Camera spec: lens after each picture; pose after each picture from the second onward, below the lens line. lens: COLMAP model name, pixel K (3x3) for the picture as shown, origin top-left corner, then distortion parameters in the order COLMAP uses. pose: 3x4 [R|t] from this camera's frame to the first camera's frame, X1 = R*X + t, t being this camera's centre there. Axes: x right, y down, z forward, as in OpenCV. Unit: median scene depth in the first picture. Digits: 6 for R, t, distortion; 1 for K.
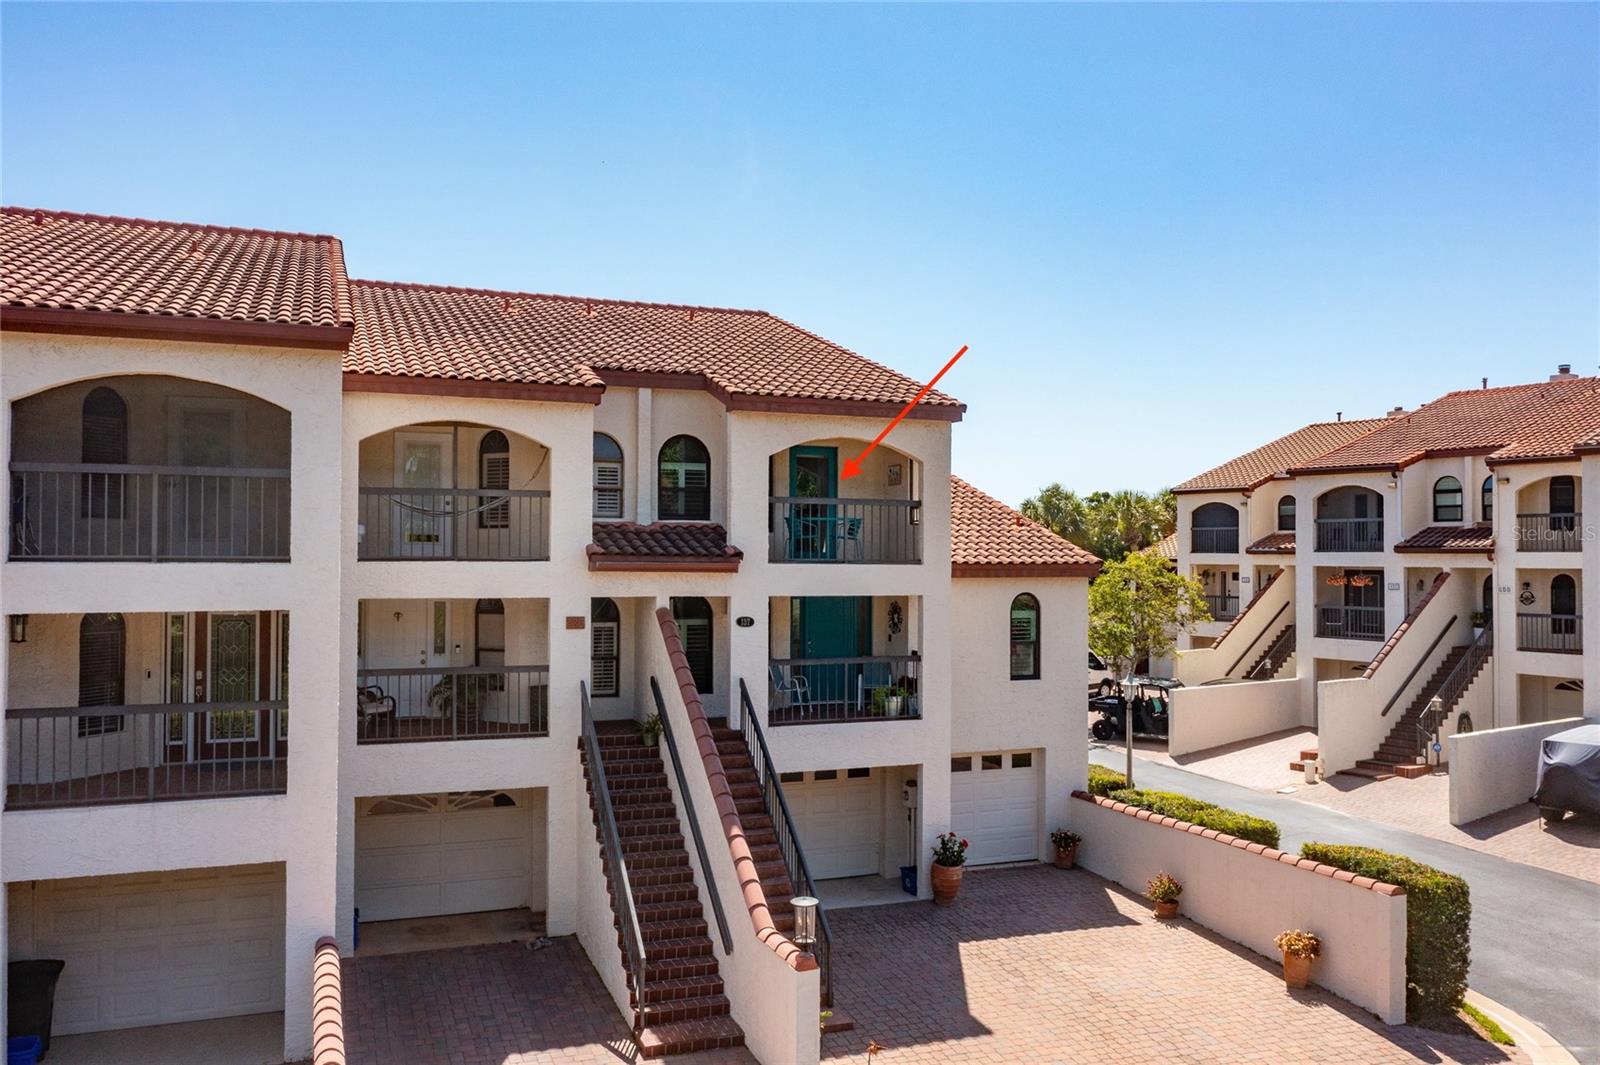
lens RADIAL K [[1263.9, 0, 796.2], [0, 1263.9, 538.4], [0, 0, 1]] dist [-0.021593, 0.044683]
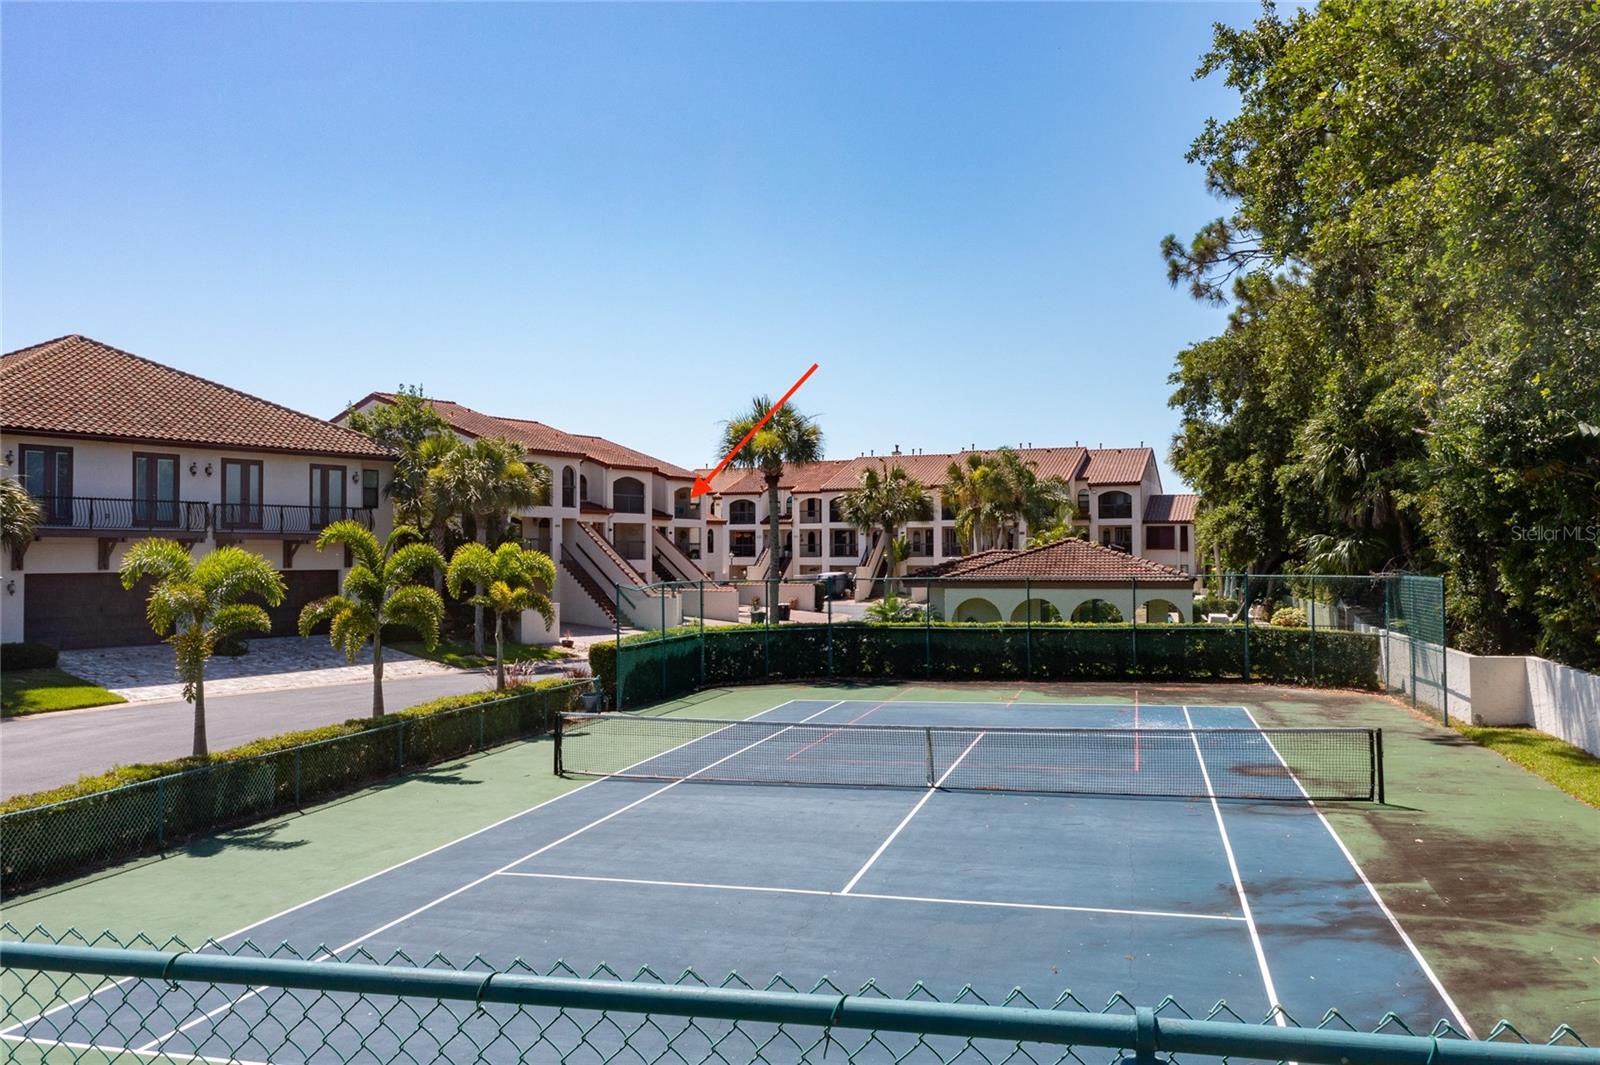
lens RADIAL K [[1263.9, 0, 796.2], [0, 1263.9, 538.4], [0, 0, 1]] dist [-0.021593, 0.044683]
pose [[0.818438, 0.003240, 0.574585, -1.086550], [-0.003818, 0.999993, -0.000201, 0.044387], [-0.574582, -0.002029, 0.818445, -1.353929]]
